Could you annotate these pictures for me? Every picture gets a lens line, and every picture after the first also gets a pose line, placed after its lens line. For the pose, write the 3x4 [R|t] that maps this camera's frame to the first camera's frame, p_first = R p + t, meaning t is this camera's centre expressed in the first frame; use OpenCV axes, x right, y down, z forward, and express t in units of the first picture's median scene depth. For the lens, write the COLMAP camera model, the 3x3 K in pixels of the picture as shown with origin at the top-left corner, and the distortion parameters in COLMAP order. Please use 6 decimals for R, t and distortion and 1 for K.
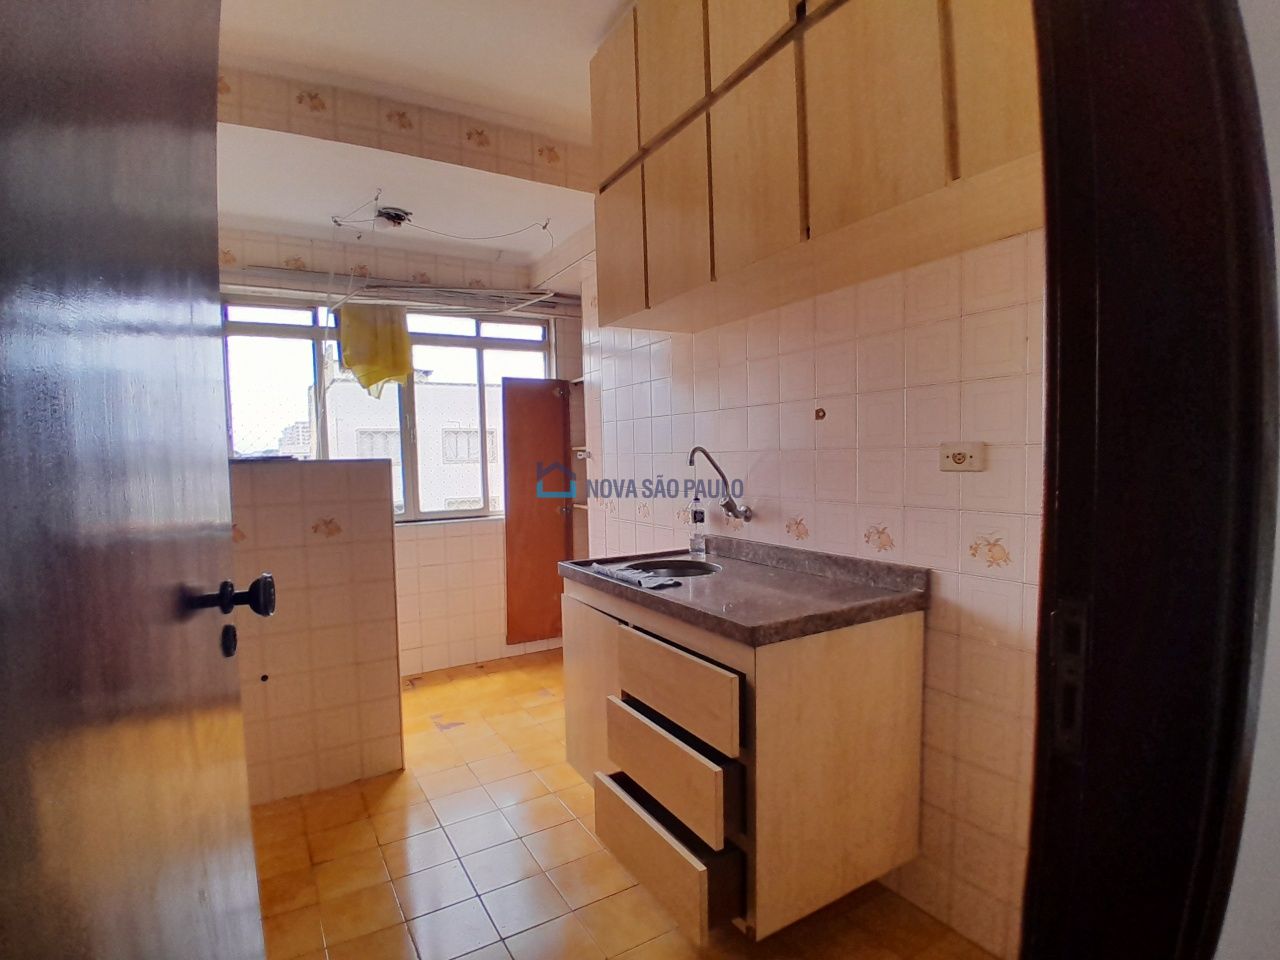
lens RADIAL K [[642.2, 0, 635.6], [0, 642.2, 474.3], [0, 0, 1]] dist [-0.032116, -0.012319]
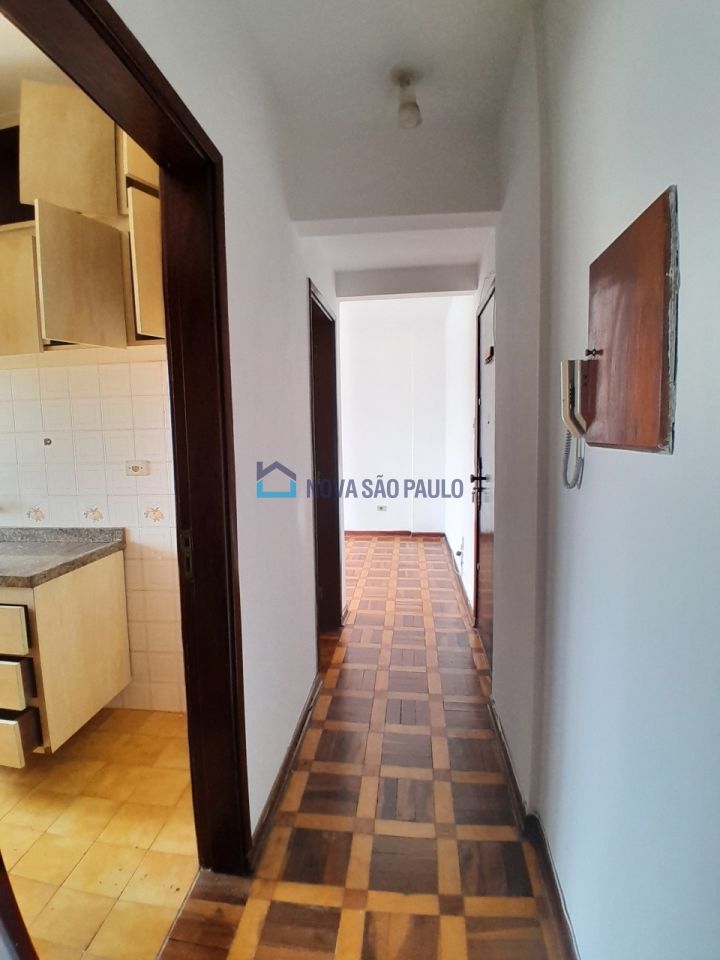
lens RADIAL K [[481.7, 0, 350.4], [0, 481.7, 478.2], [0, 0, 1]] dist [-0.032116, -0.012319]
pose [[0.599290, -0.075562, 0.796958, -0.252447], [0.035365, 0.997062, 0.067941, -0.068975], [-0.799751, -0.012533, 0.600202, -0.382424]]
